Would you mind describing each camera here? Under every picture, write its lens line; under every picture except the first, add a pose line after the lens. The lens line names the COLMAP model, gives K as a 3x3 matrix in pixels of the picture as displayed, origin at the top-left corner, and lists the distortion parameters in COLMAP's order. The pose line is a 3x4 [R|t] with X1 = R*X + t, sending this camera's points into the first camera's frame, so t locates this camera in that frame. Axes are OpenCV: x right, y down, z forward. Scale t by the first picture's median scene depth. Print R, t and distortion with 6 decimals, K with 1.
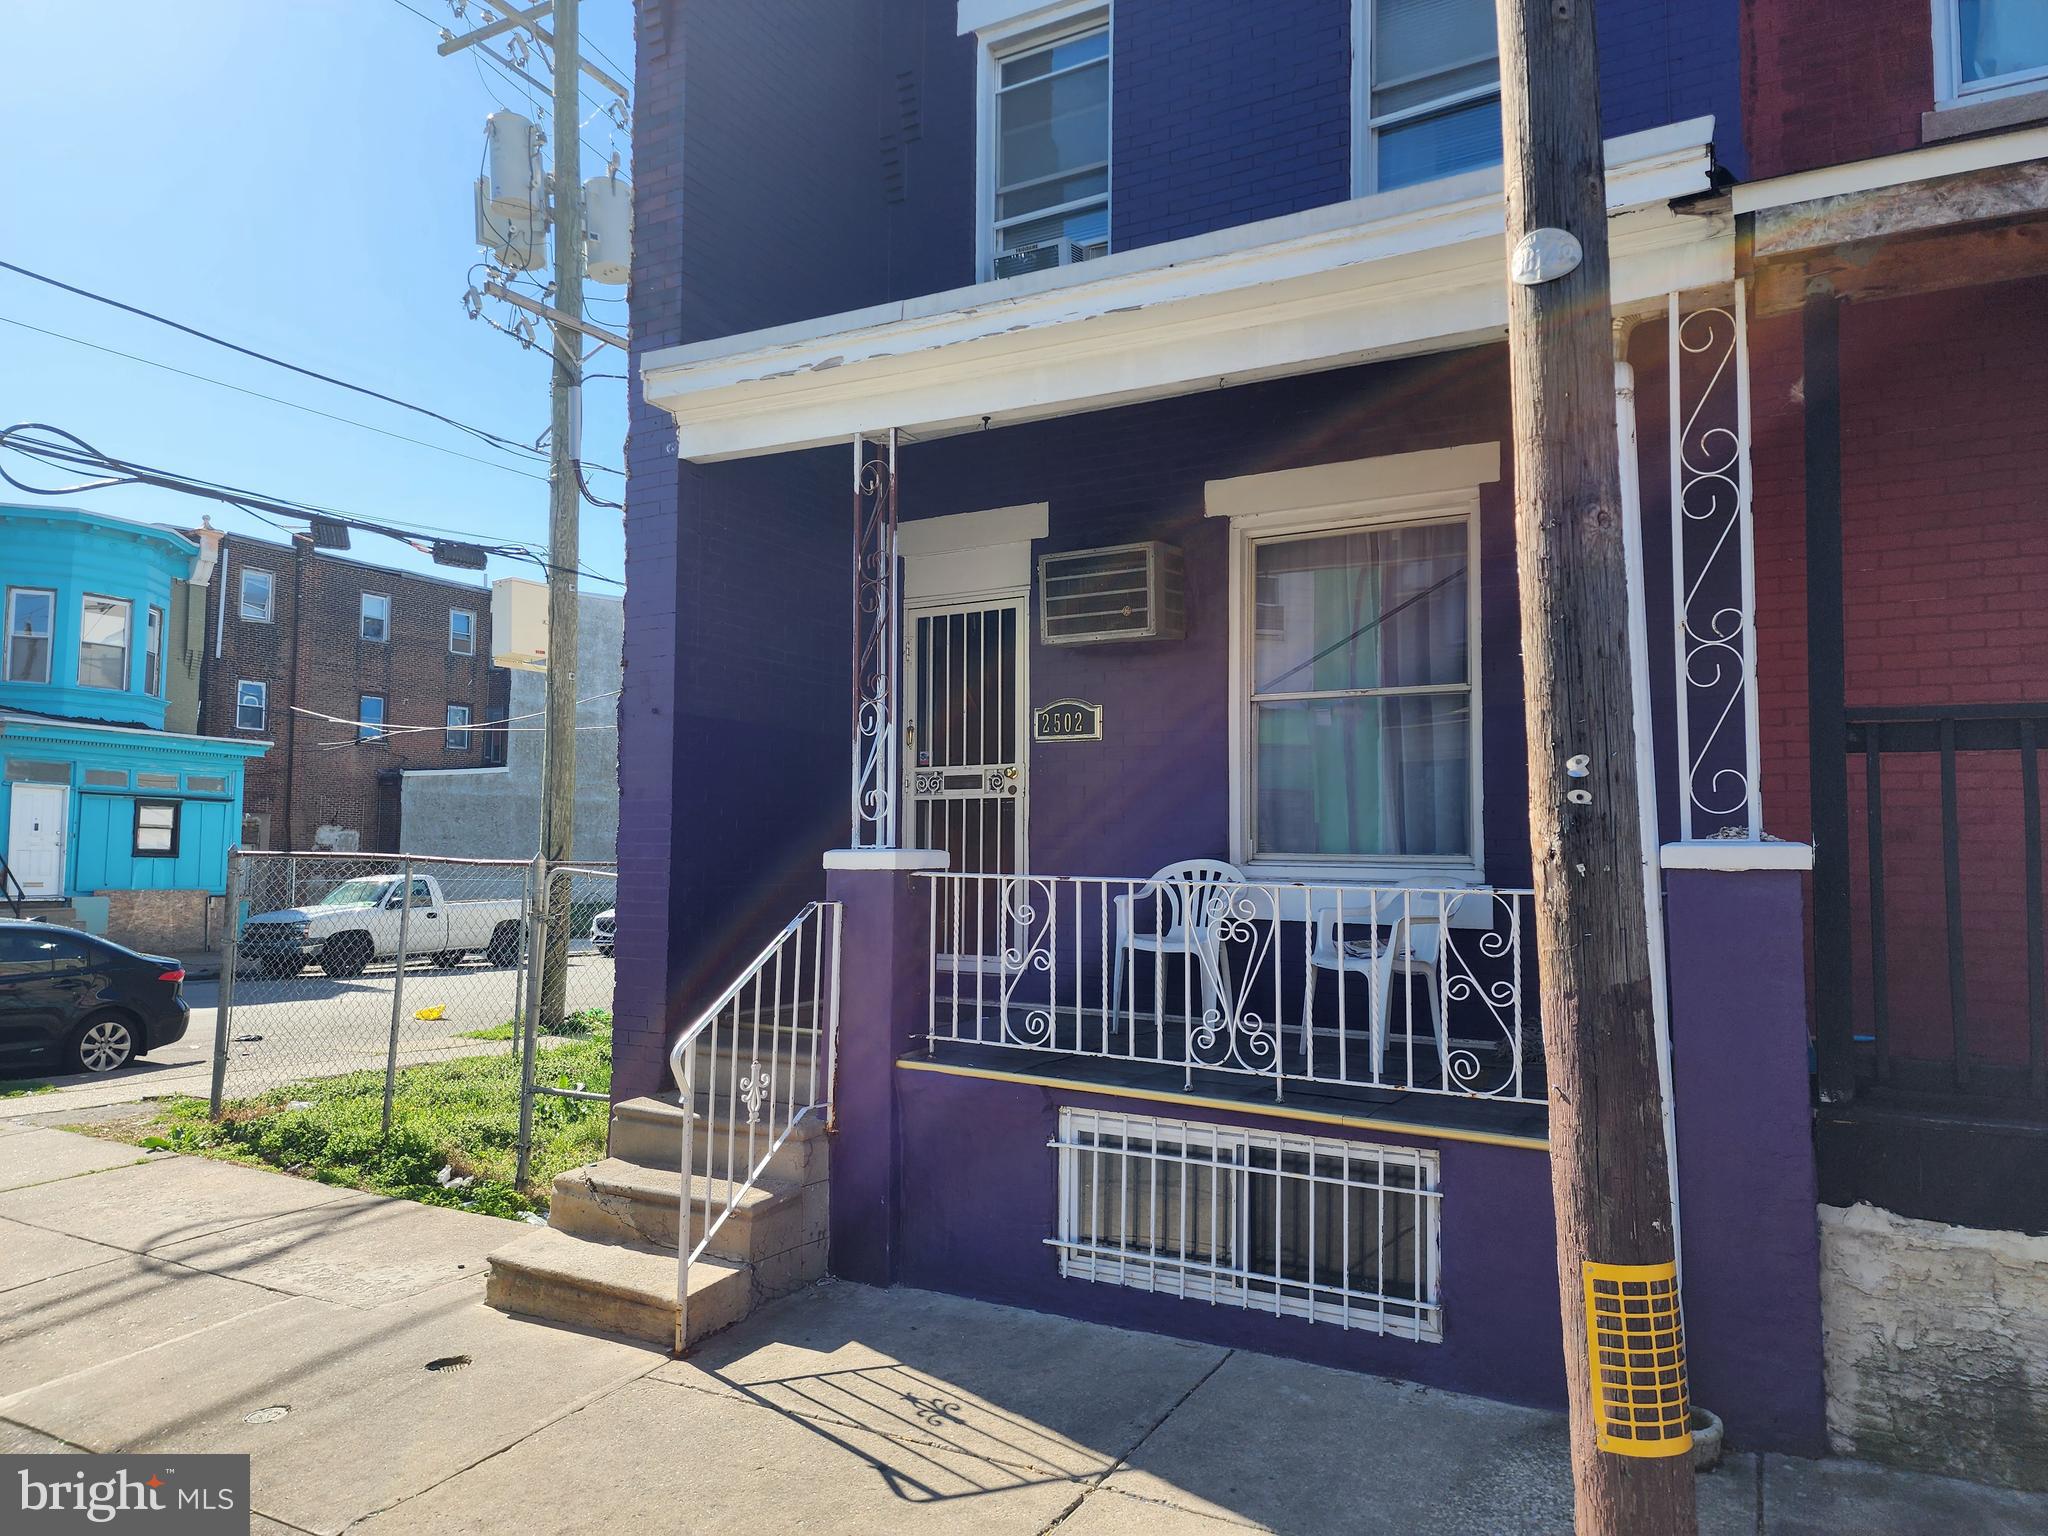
lens RADIAL K [[1368.5, 0, 1019.6], [0, 1368.5, 771.6], [0, 0, 1]] dist [0.087538, -0.075309]
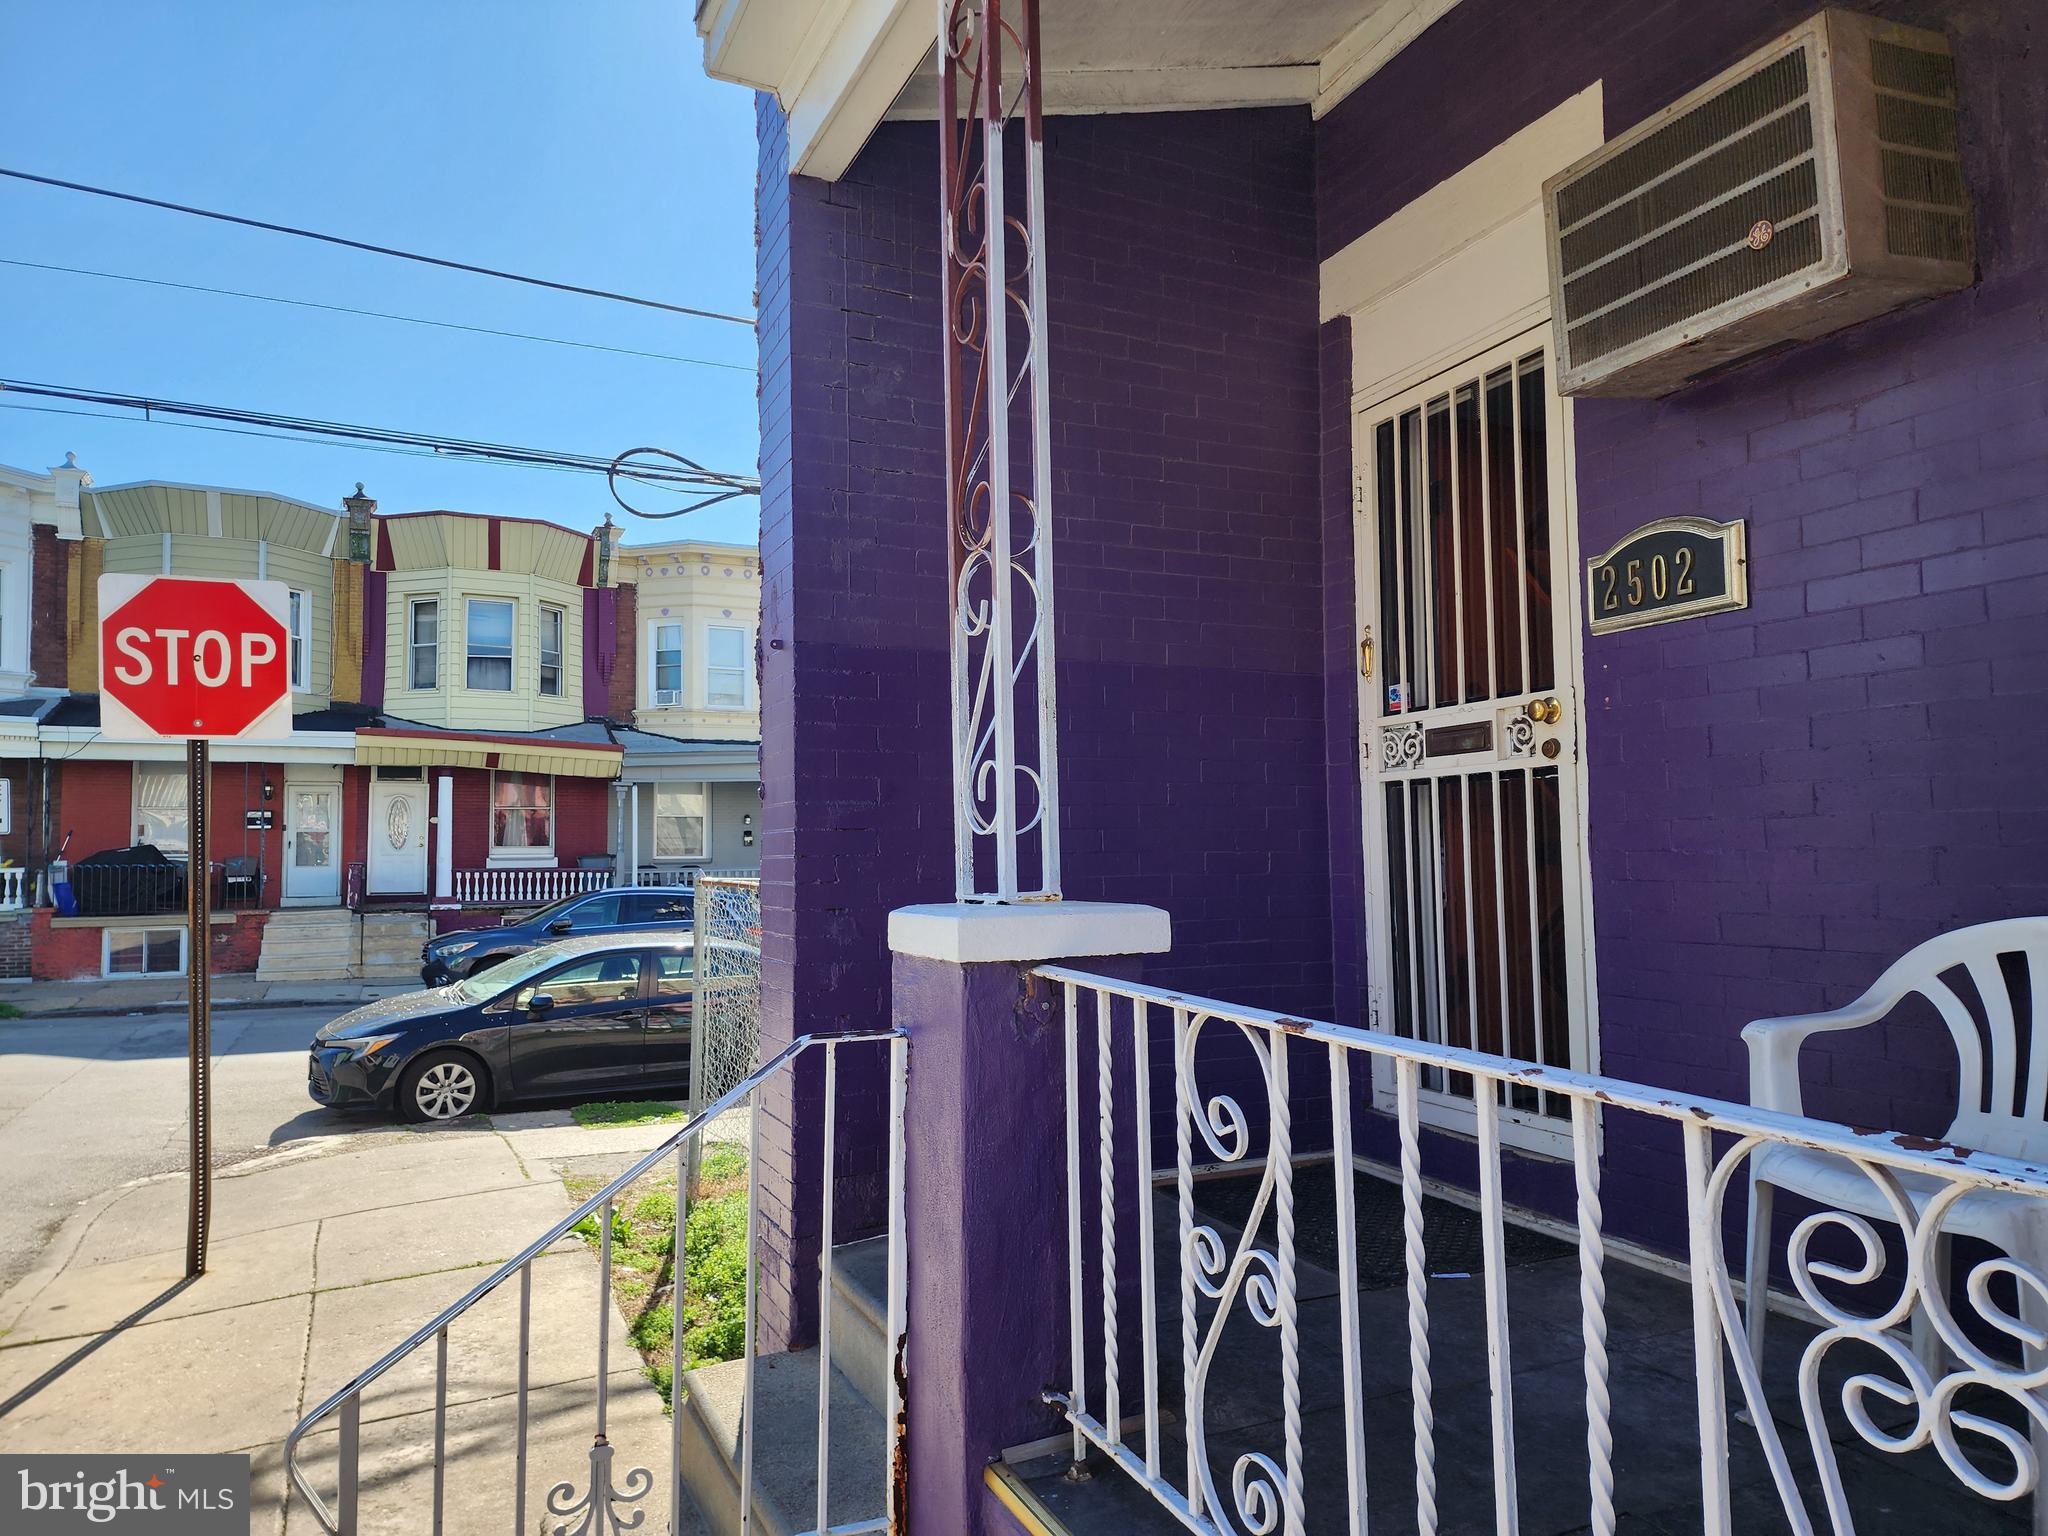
lens RADIAL K [[1368.5, 0, 1019.6], [0, 1368.5, 771.6], [0, 0, 1]] dist [0.087538, -0.075309]
pose [[0.815923, -0.053702, -0.575661, 0.154932], [0.055191, 0.998364, -0.014909, 0.024725], [0.575520, -0.019607, 0.817553, 0.719939]]
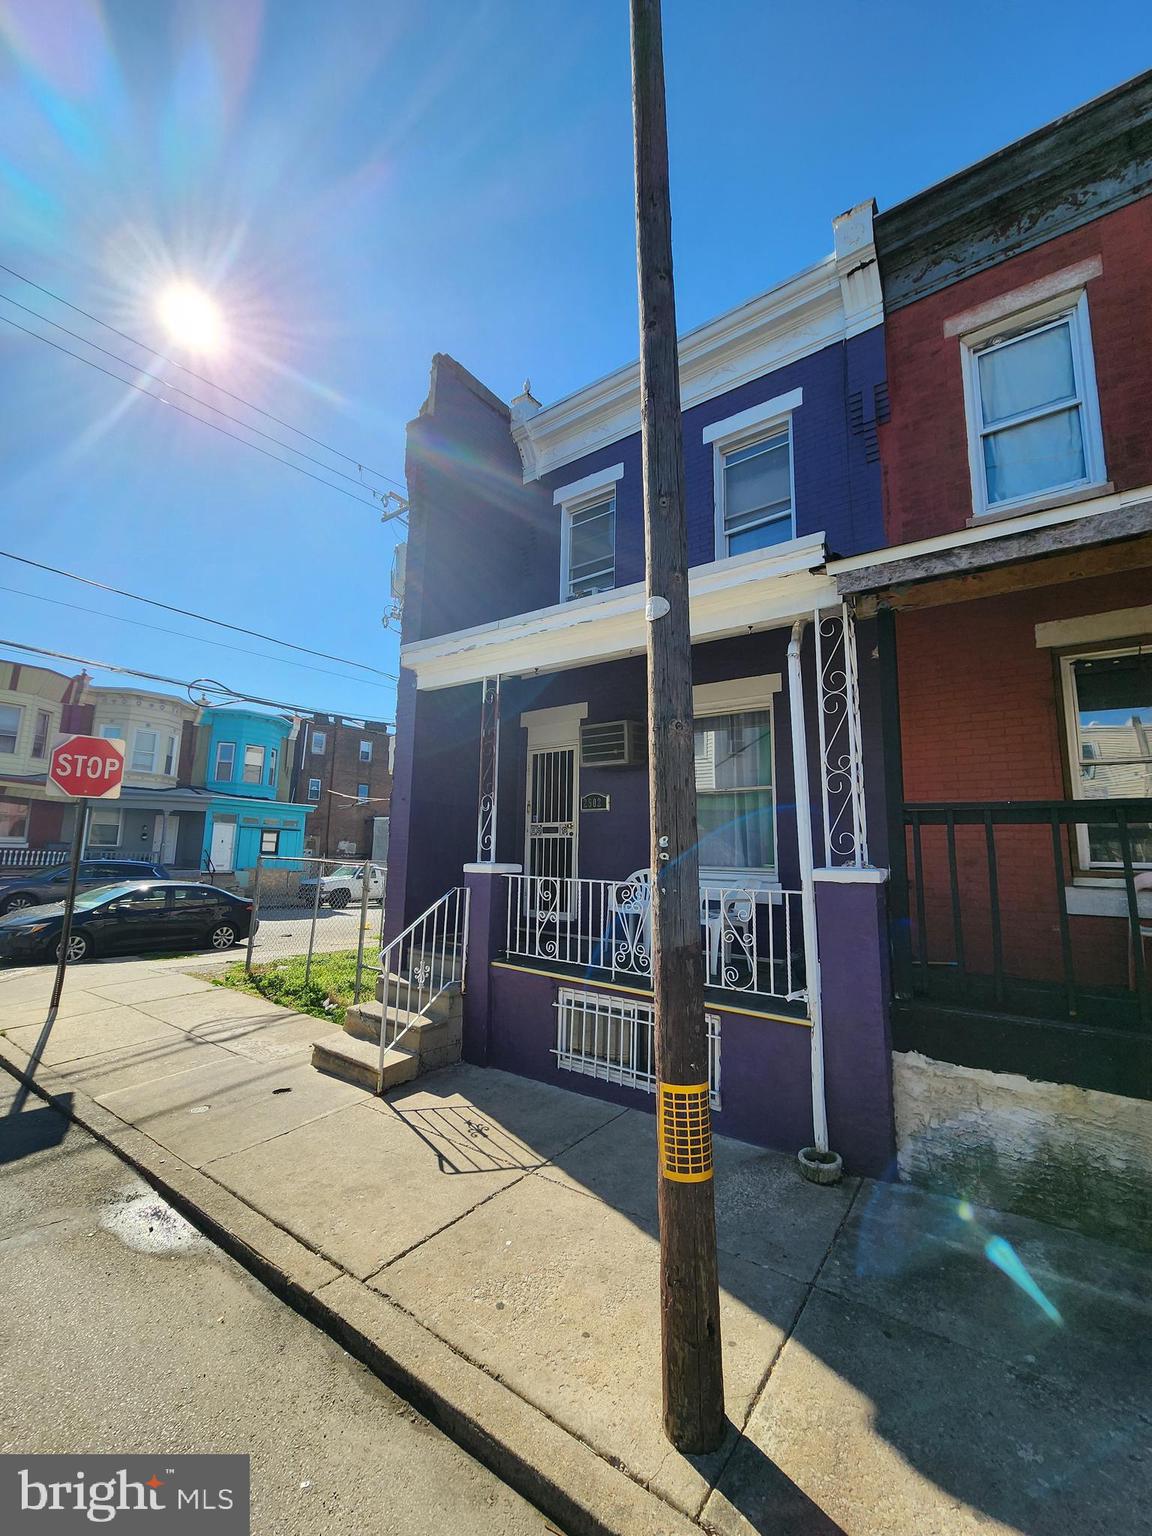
lens RADIAL K [[631.9, 0, 575.3], [0, 631.9, 765.2], [0, 0, 1]] dist [0.001571, 0.000406]
pose [[0.991312, -0.008638, -0.131250, 0.181983], [-0.002016, 0.996726, -0.080823, -0.019516], [0.131518, 0.080386, 0.988049, 0.005968]]
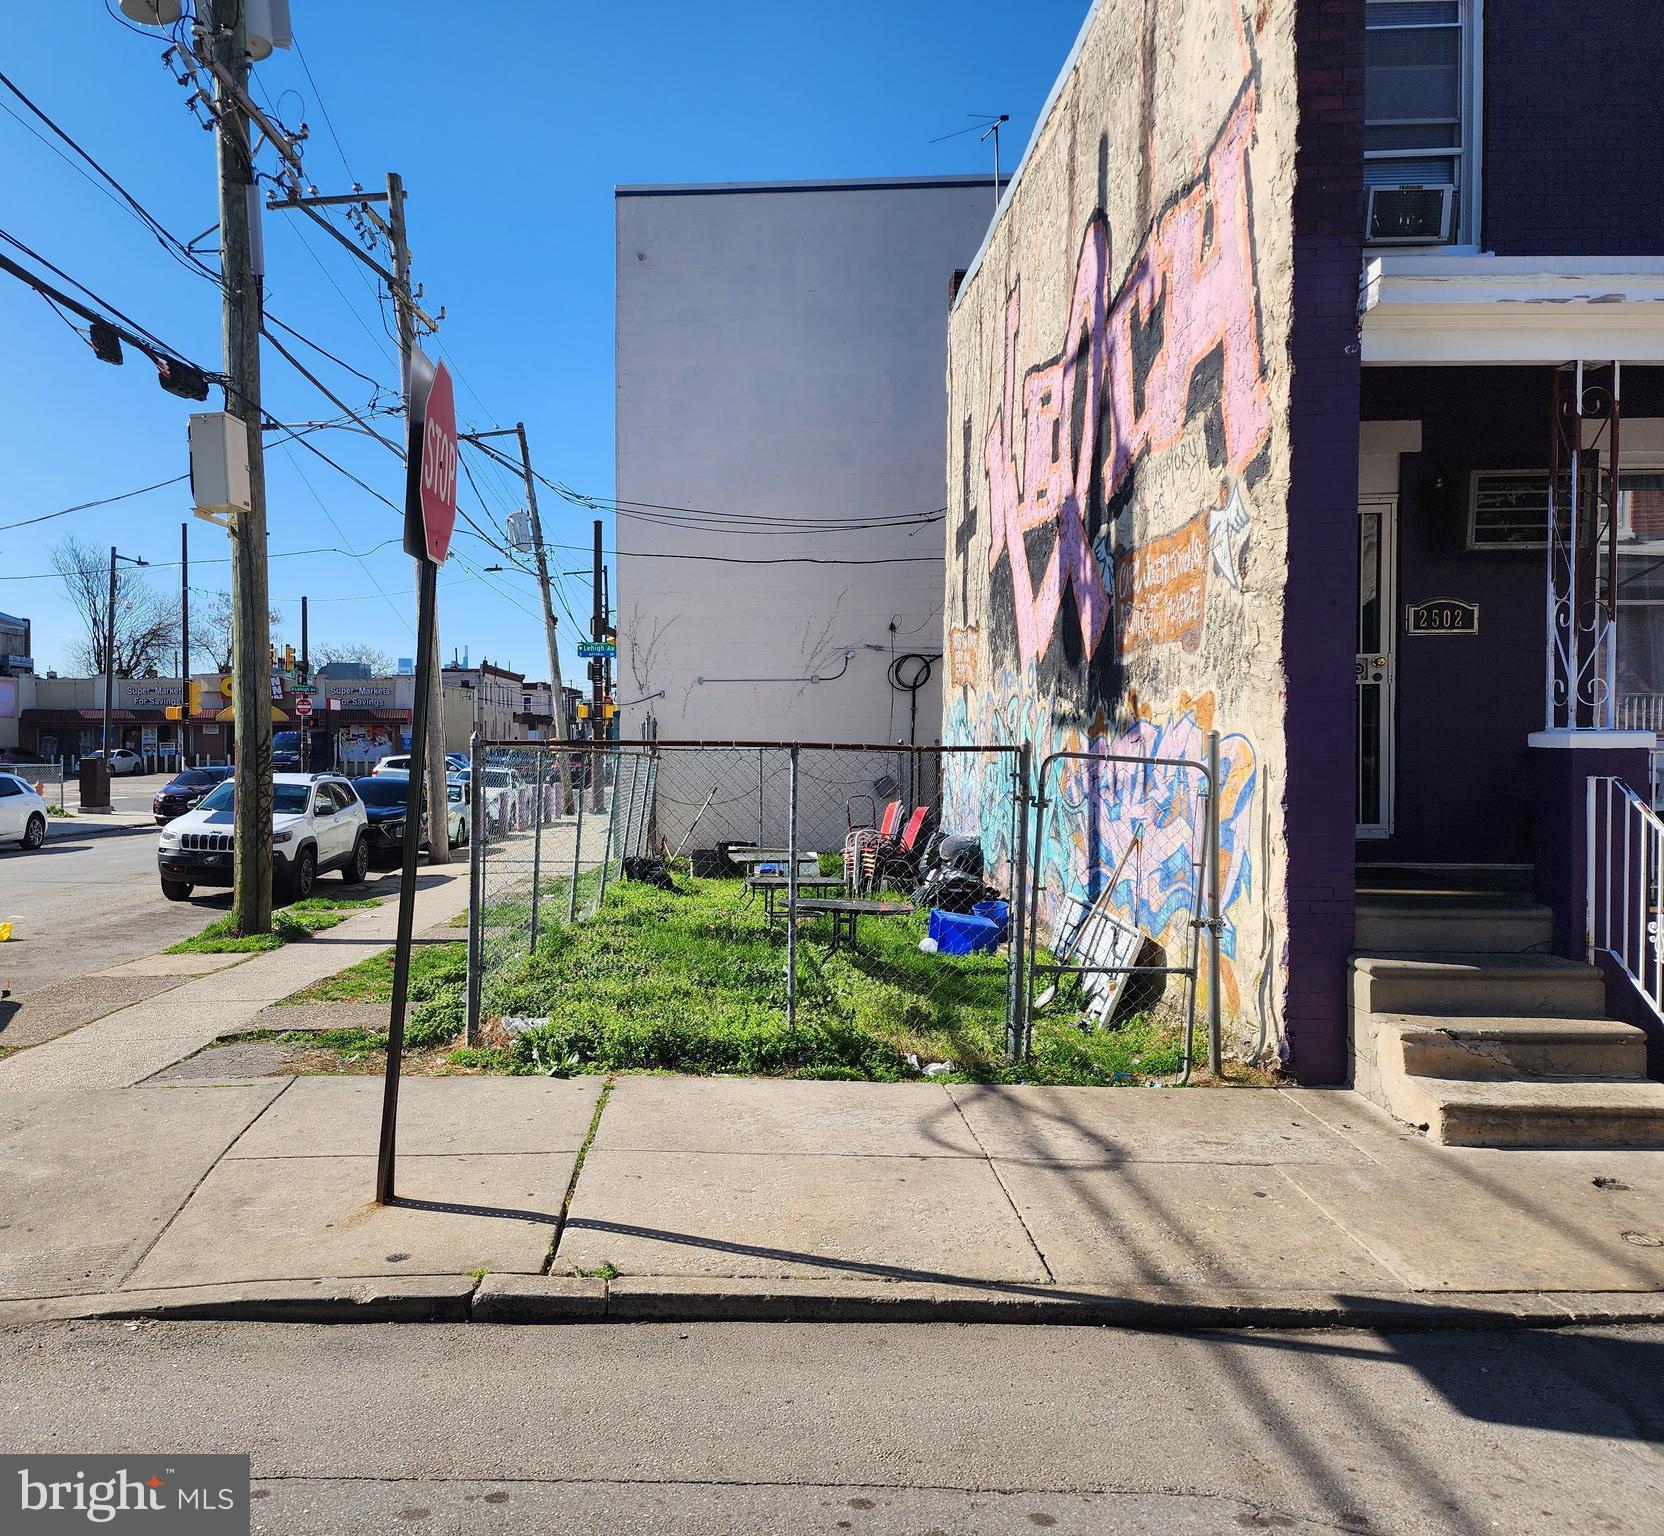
lens RADIAL K [[1393.6, 0, 611.4], [0, 1393.6, 763.7], [0, 0, 1]] dist [0.006784, -0.001202]
pose [[0.896999, -0.019199, 0.441615, -1.480375], [-0.019074, 0.996445, 0.082062, 0.003821], [-0.441621, -0.082033, 0.893444, 0.334657]]
